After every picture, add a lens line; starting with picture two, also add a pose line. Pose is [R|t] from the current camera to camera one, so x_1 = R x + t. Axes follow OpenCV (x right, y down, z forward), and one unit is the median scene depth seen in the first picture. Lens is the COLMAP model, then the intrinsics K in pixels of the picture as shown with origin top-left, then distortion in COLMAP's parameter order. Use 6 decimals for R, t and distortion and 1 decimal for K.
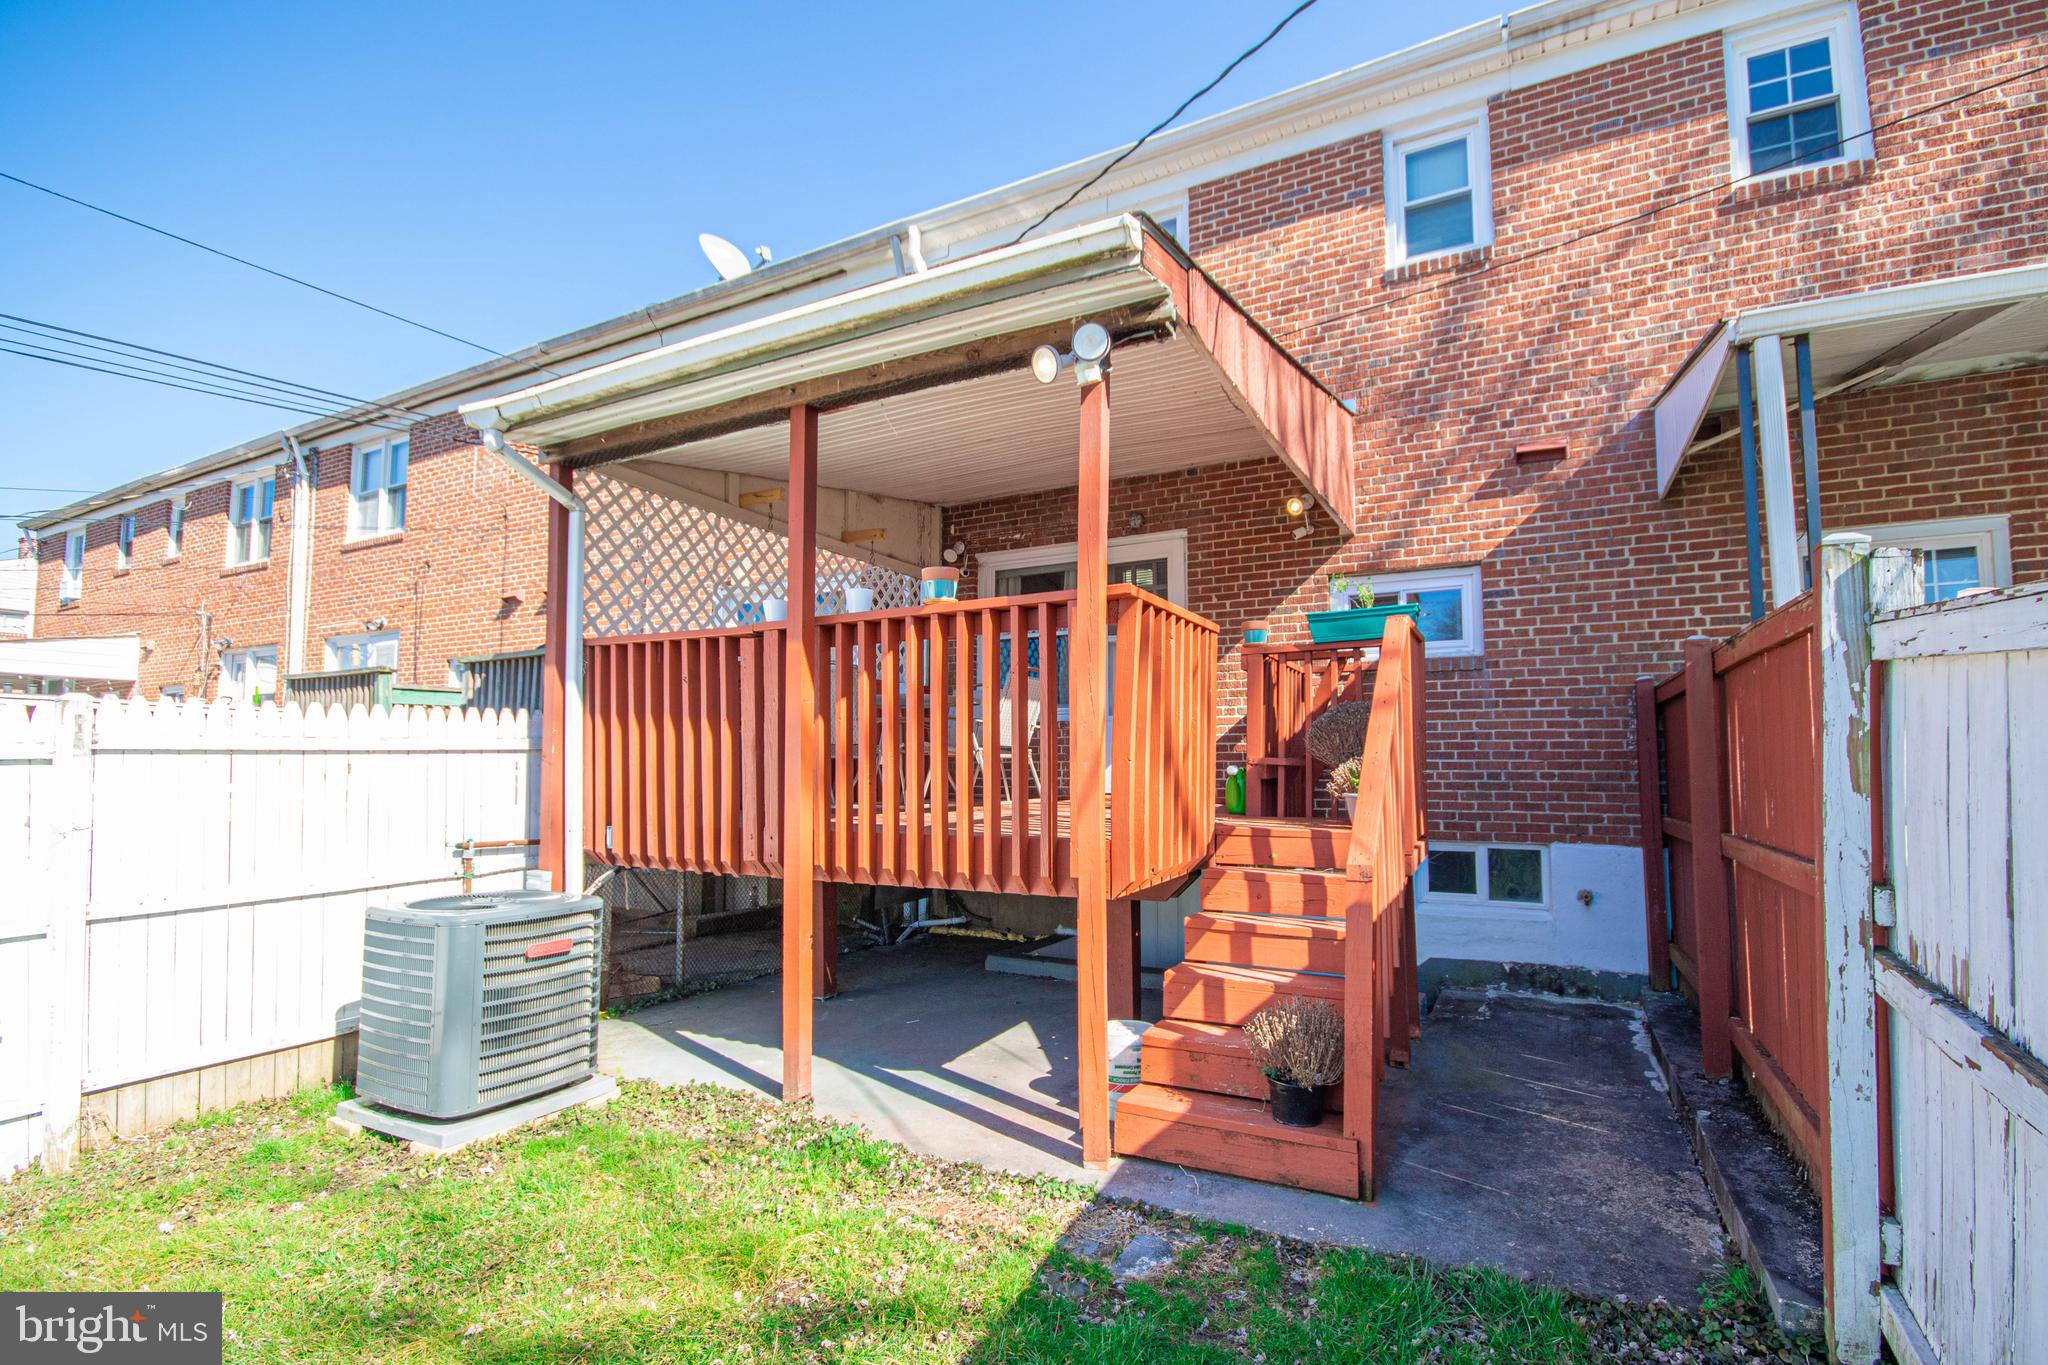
lens RADIAL K [[951.4, 0, 1031.3], [0, 951.4, 698.6], [0, 0, 1]] dist [0.004028, -0.007029]
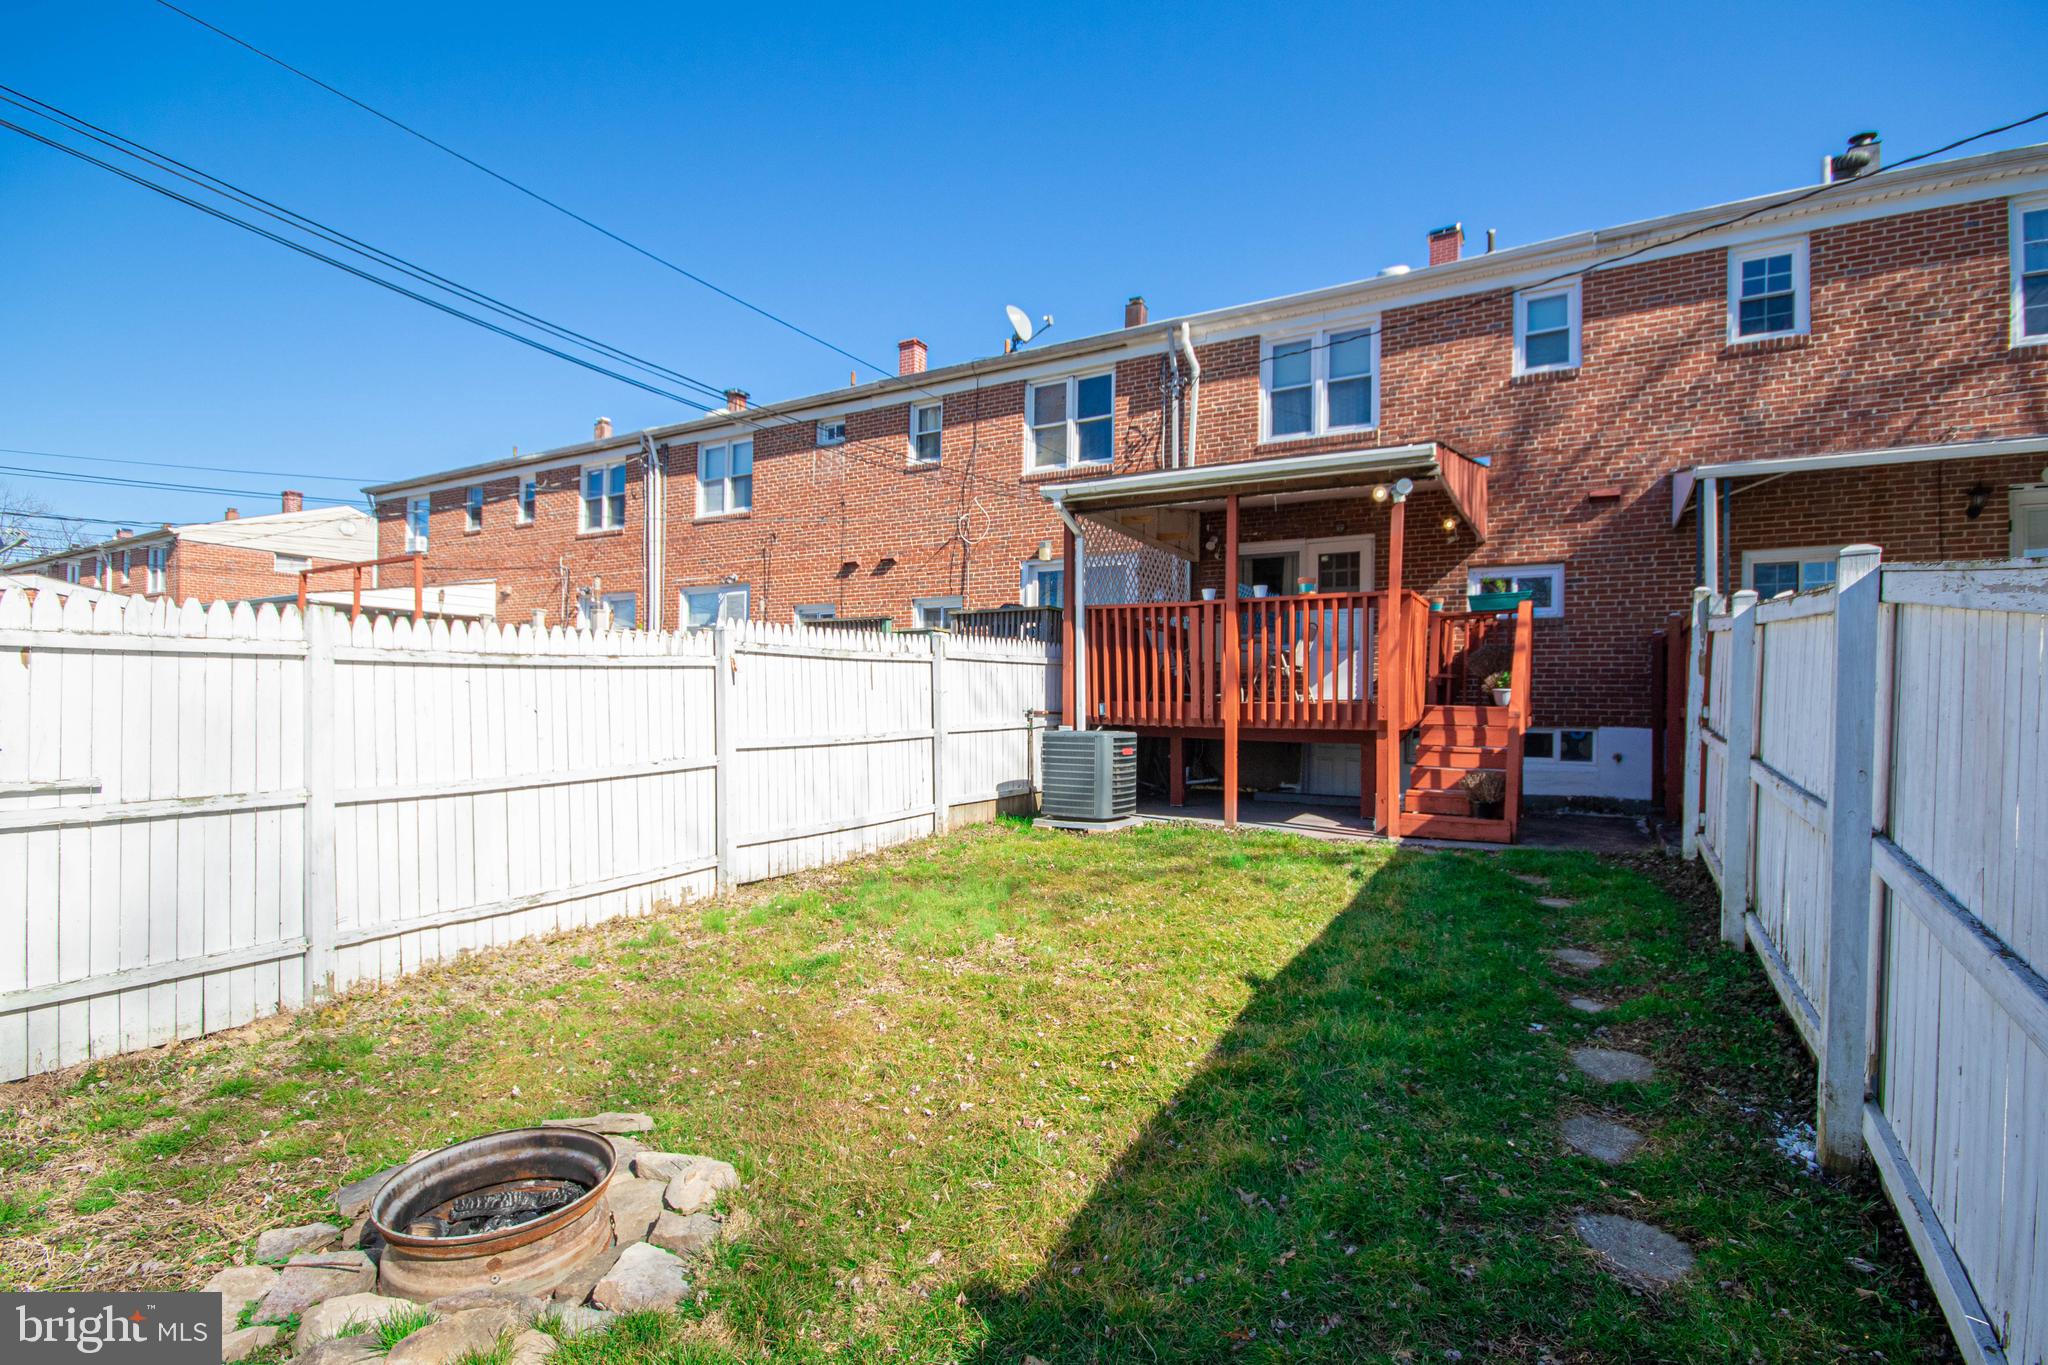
lens RADIAL K [[951.4, 0, 1036.4], [0, 951.4, 700.6], [0, 0, 1]] dist [0.004028, -0.007029]
pose [[0.999013, 0.014277, -0.042070, -0.371808], [-0.011489, 0.997767, 0.065800, 0.001981], [0.042916, -0.065251, 0.996946, -0.706396]]
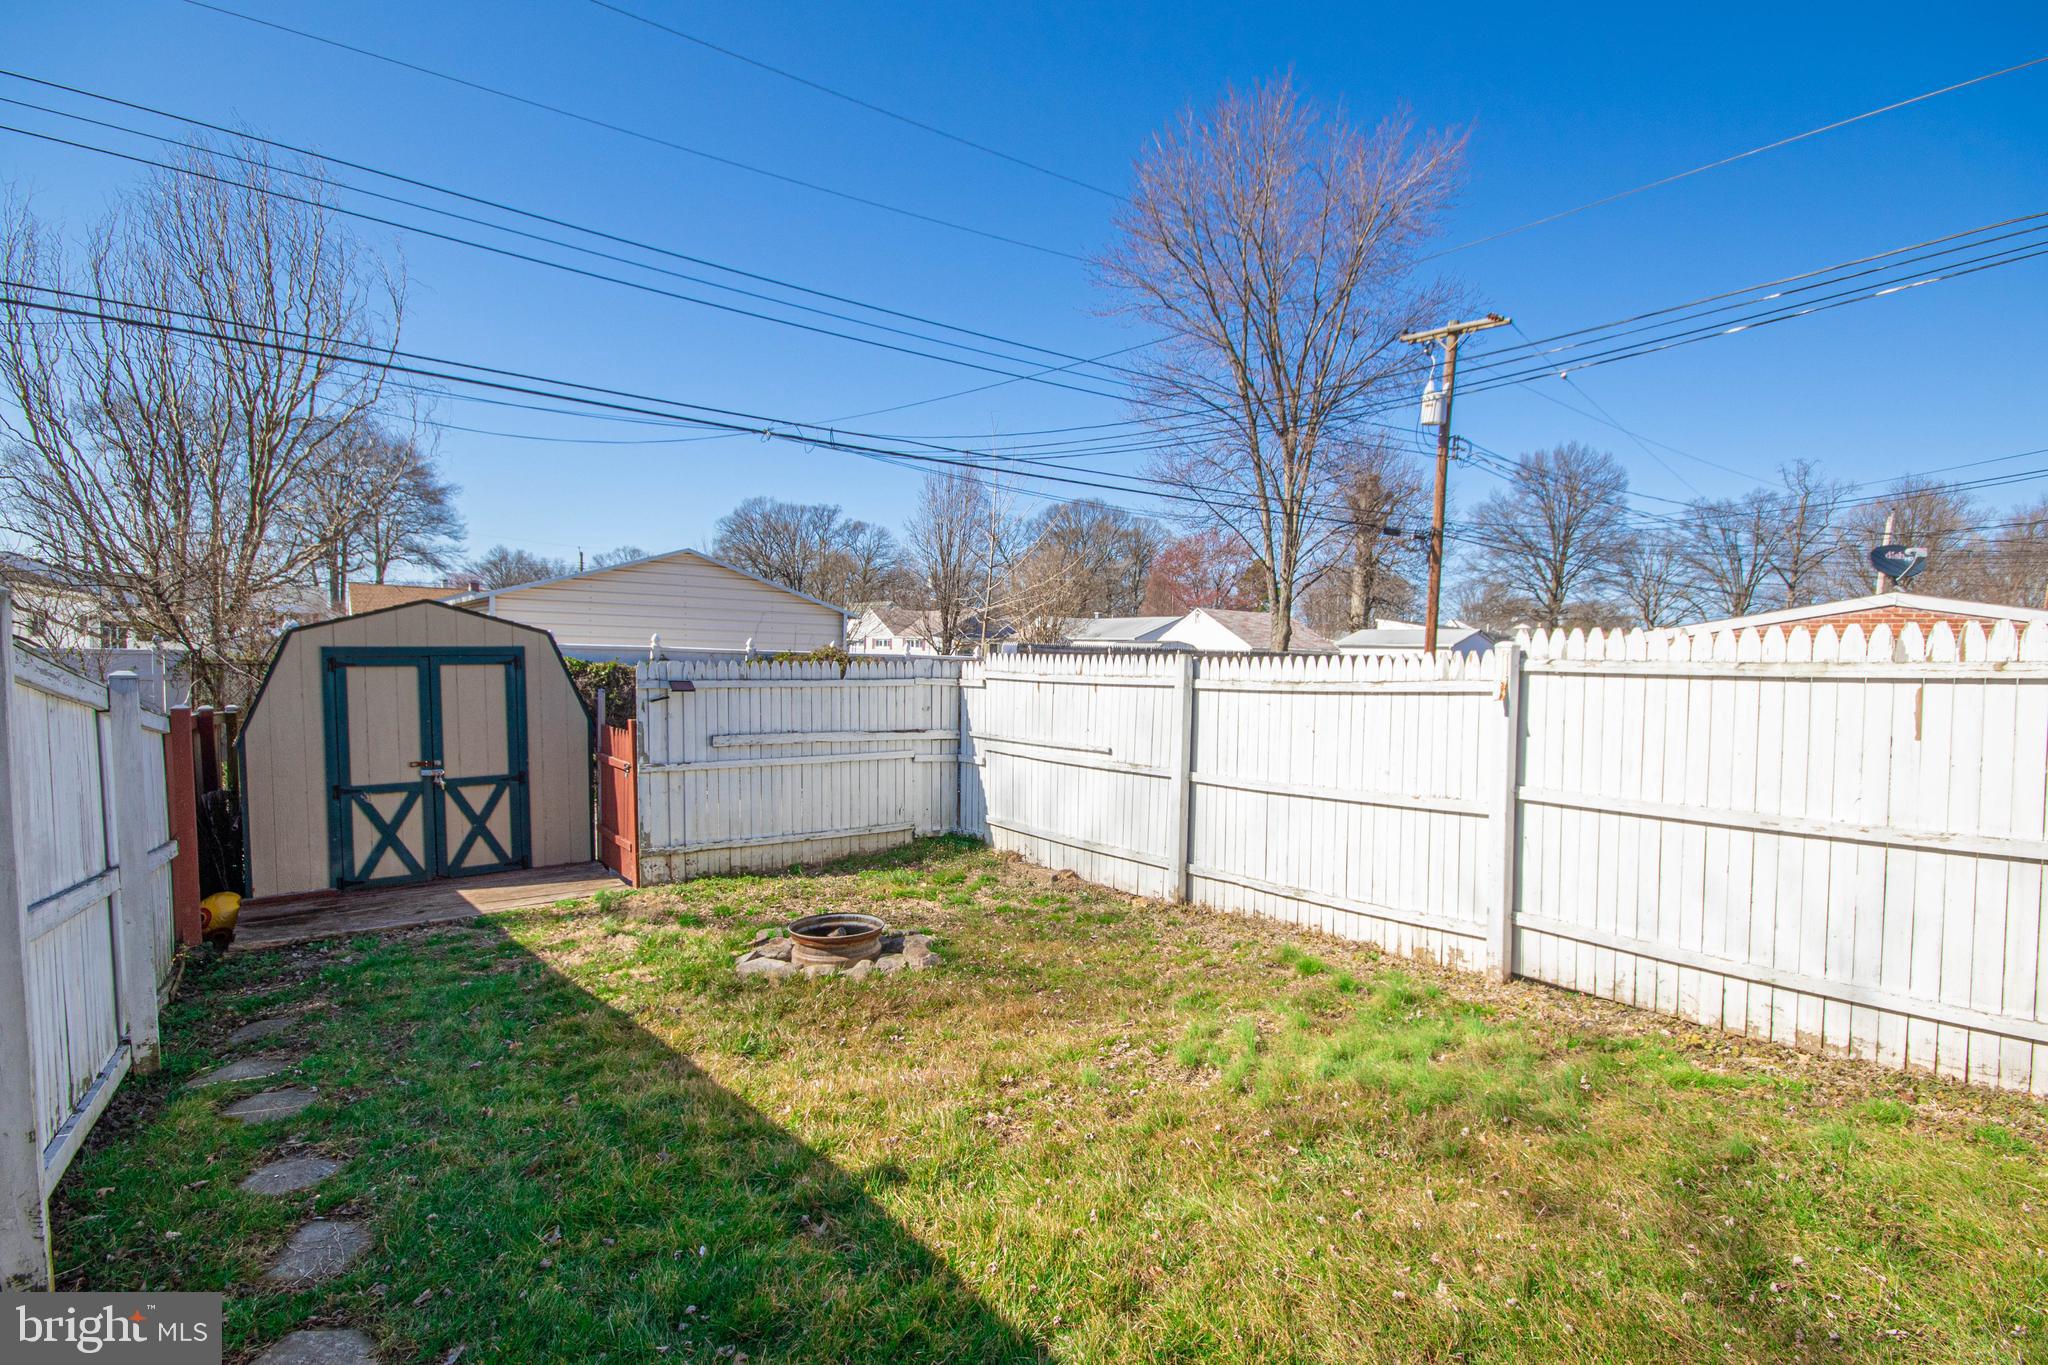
lens RADIAL K [[951.4, 0, 1040.0], [0, 951.4, 694.1], [0, 0, 1]] dist [0.004028, -0.007029]
pose [[-0.409476, 0.032604, -0.911738, 0.120300], [0.052470, 0.998549, 0.012143, 0.007084], [0.910811, -0.042867, -0.410592, 0.217566]]
